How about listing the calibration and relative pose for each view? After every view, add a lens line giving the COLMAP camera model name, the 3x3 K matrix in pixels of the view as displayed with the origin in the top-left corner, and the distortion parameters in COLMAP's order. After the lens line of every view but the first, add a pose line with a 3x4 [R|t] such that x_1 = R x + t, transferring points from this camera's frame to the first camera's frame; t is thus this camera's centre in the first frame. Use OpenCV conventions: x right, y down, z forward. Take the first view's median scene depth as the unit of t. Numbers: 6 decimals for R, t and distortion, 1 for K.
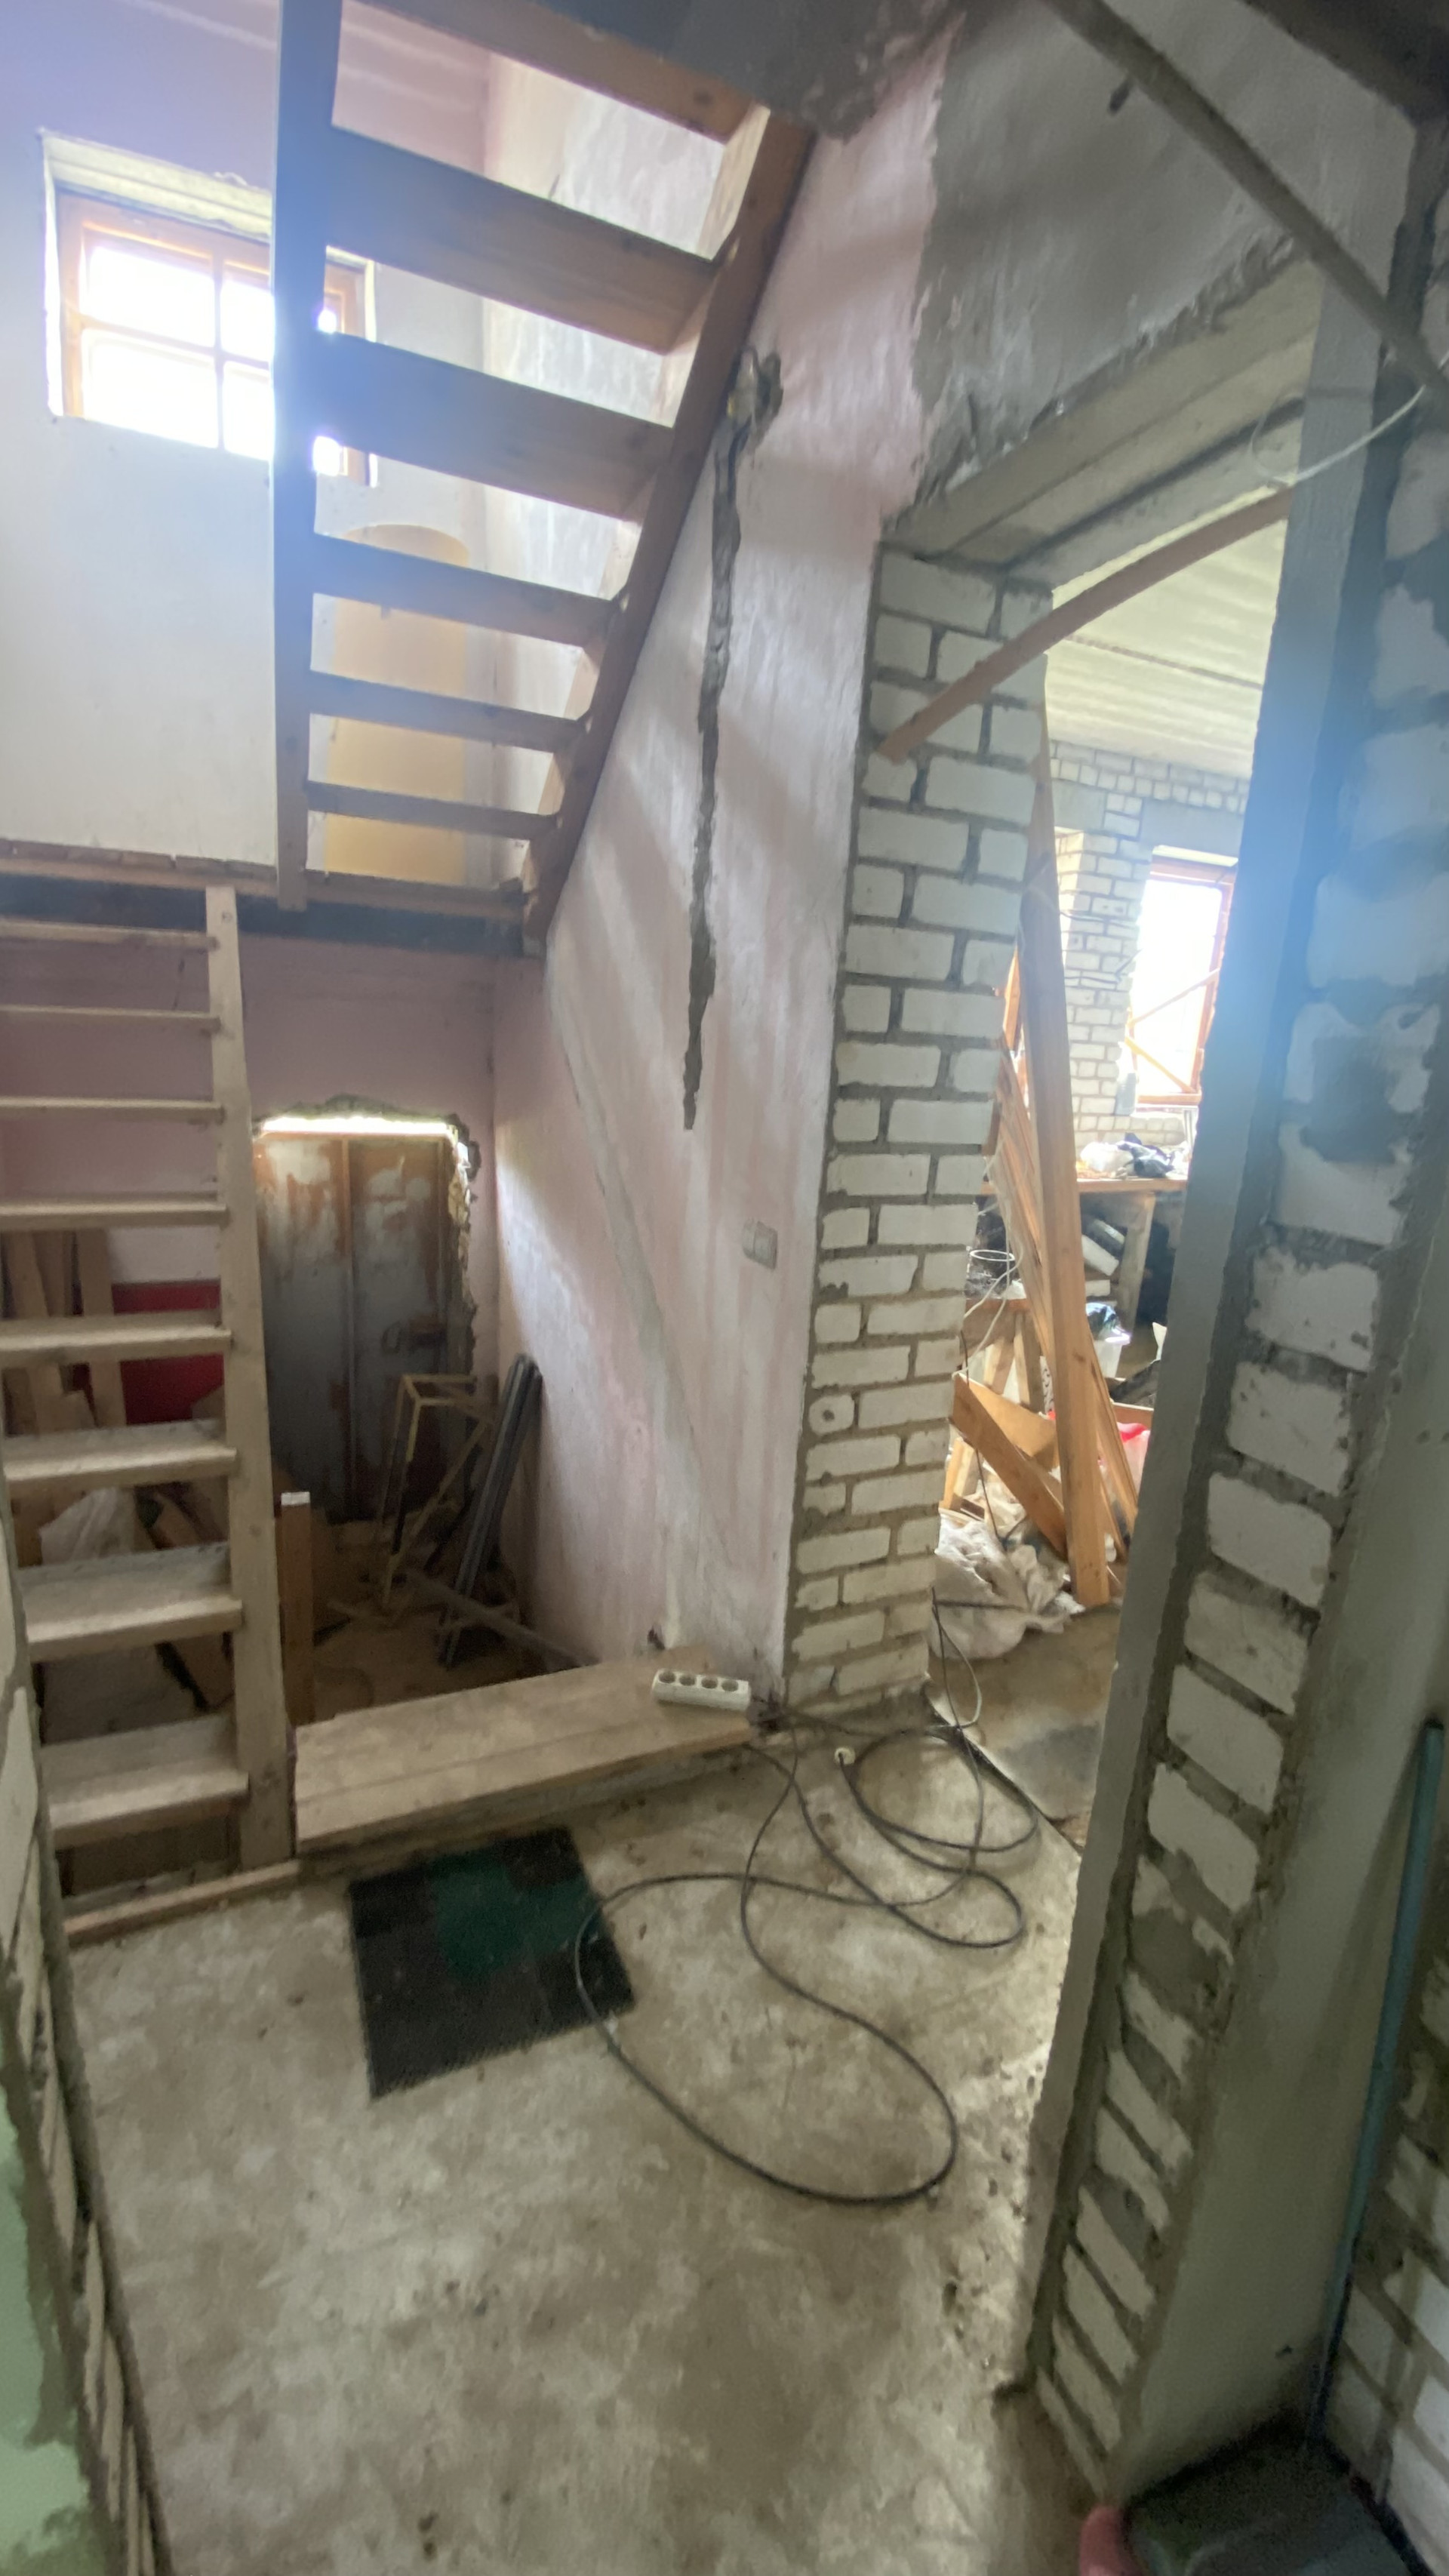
lens RADIAL K [[1031.6, 0, 724.5], [0, 1031.6, 1288.0], [0, 0, 1]] dist [0.037380, -0.029840]
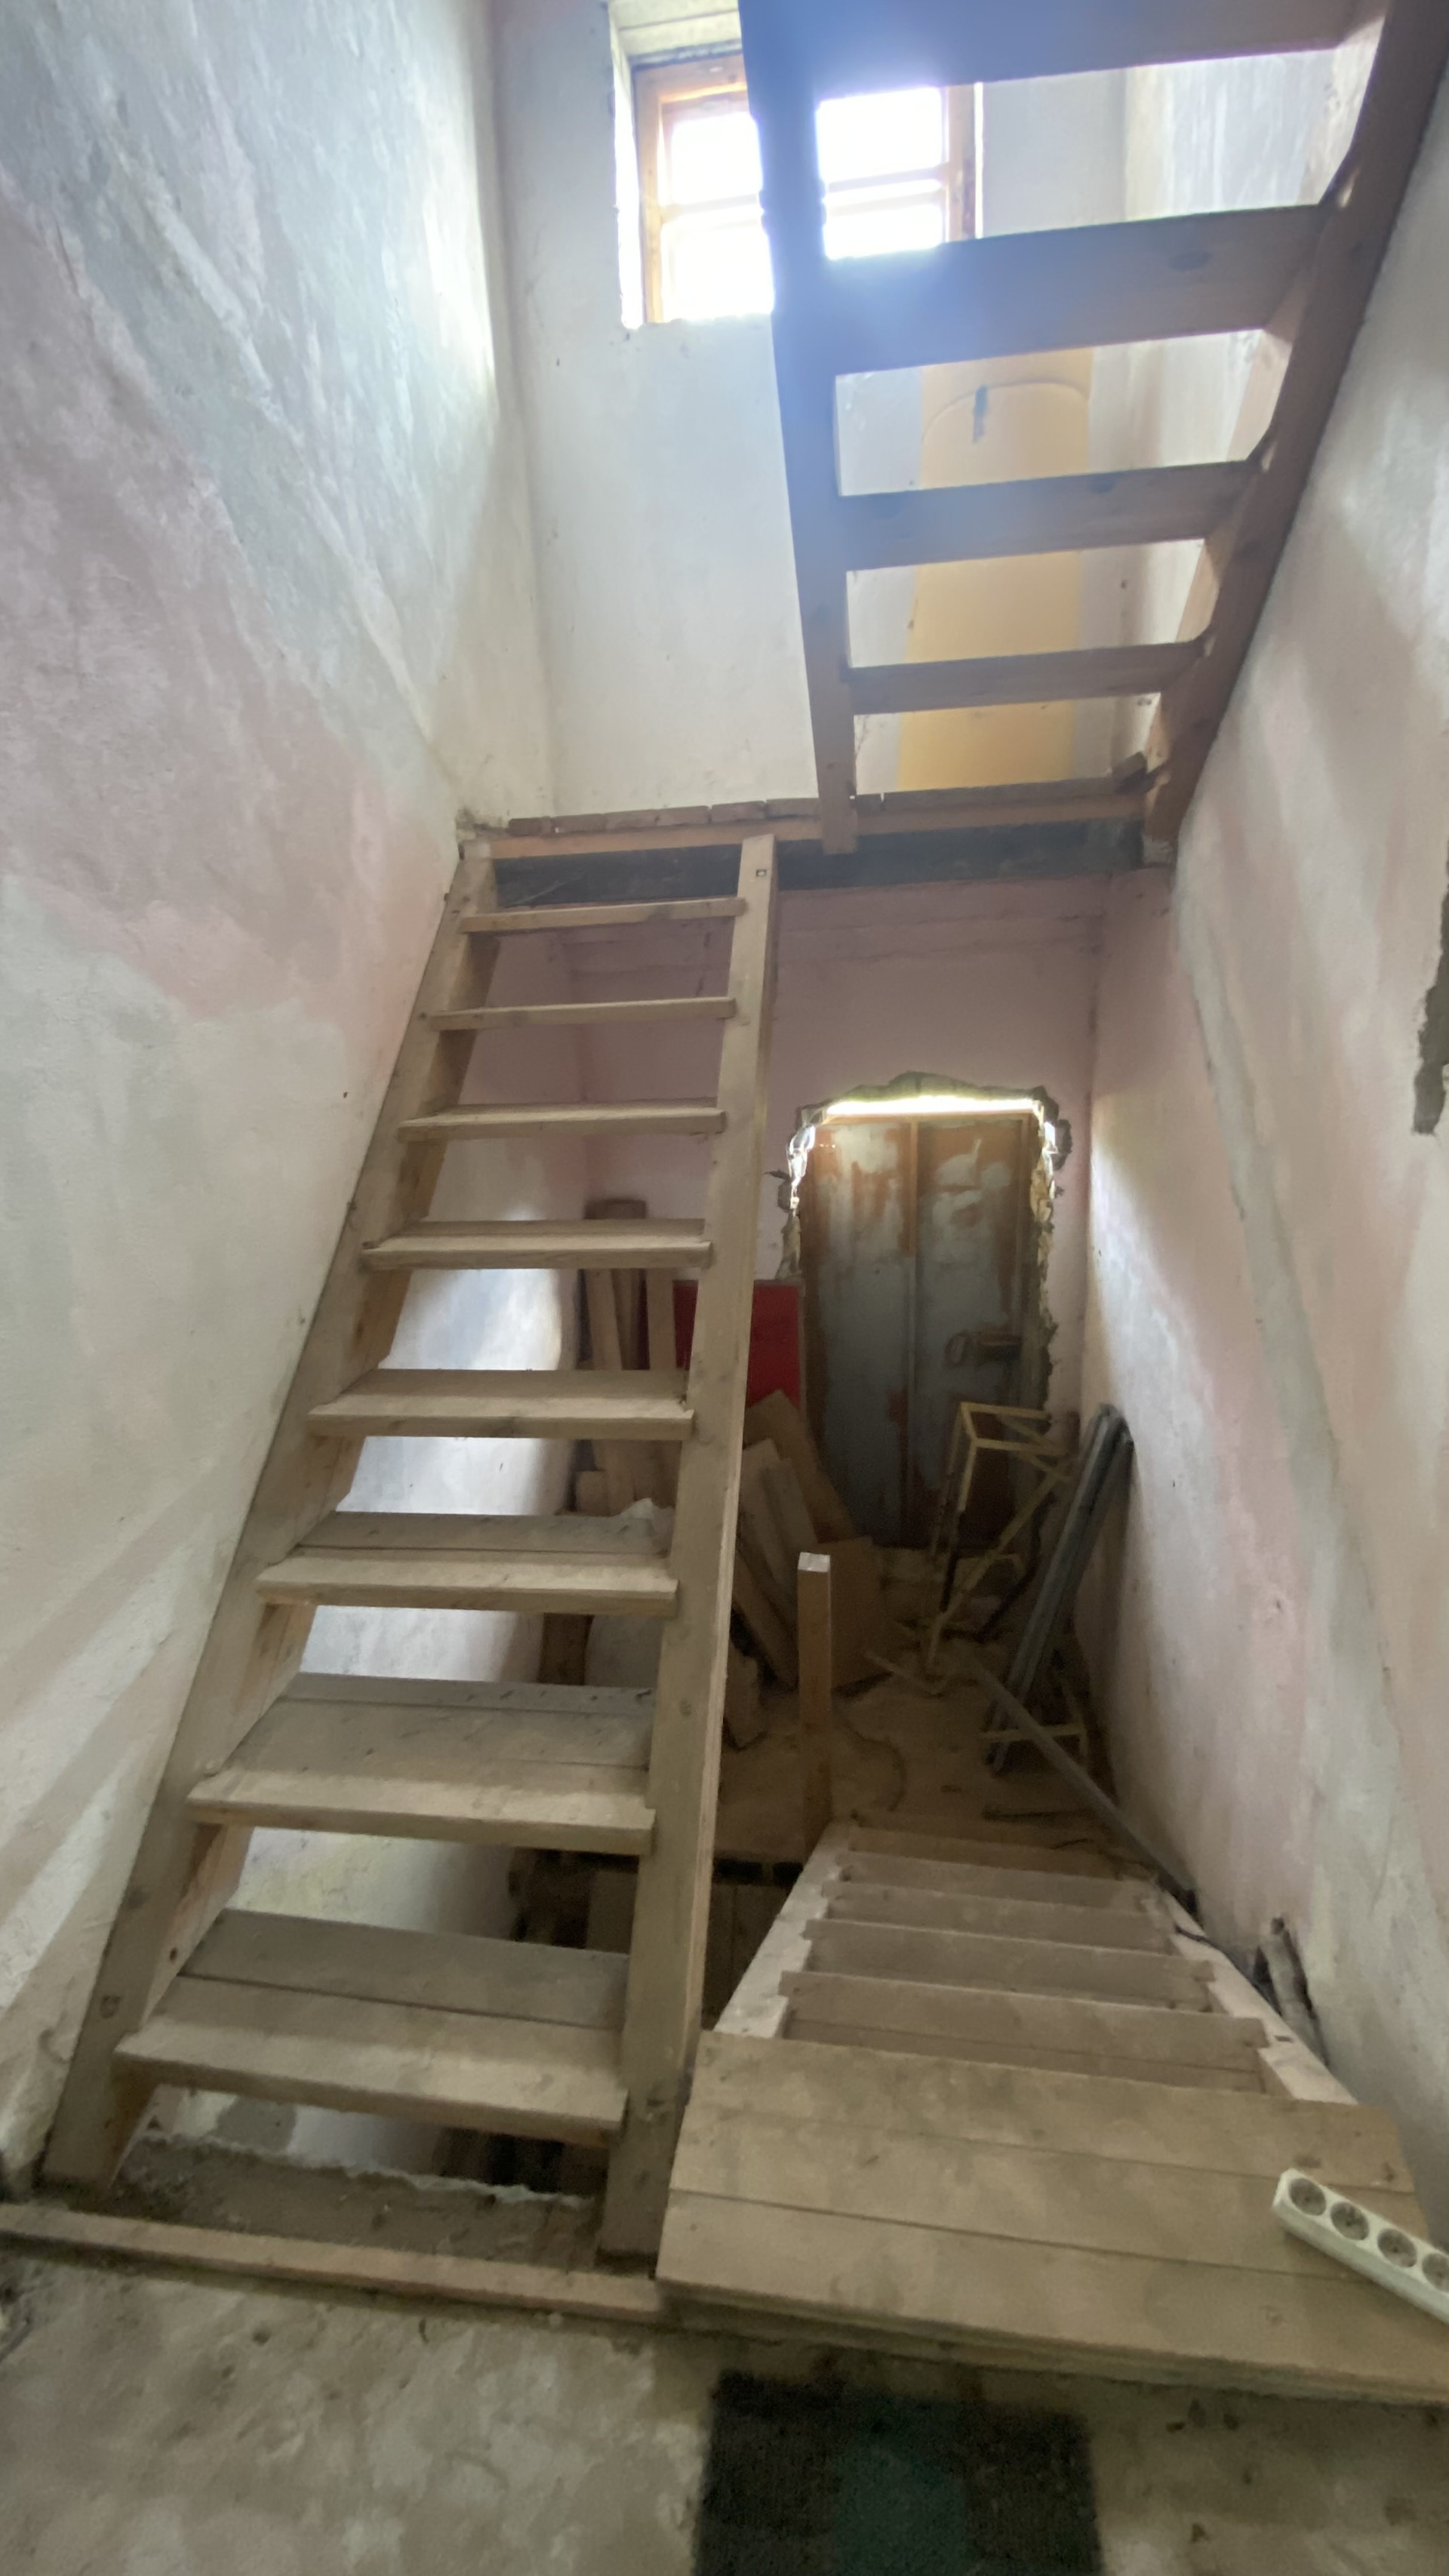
lens RADIAL K [[1031.6, 0, 724.5], [0, 1031.6, 1288.0], [0, 0, 1]] dist [0.037380, -0.029840]
pose [[0.837767, 0.065021, -0.542142, -0.029112], [-0.038650, 0.997456, 0.059902, -0.065460], [0.544658, -0.029230, 0.838149, 0.246134]]
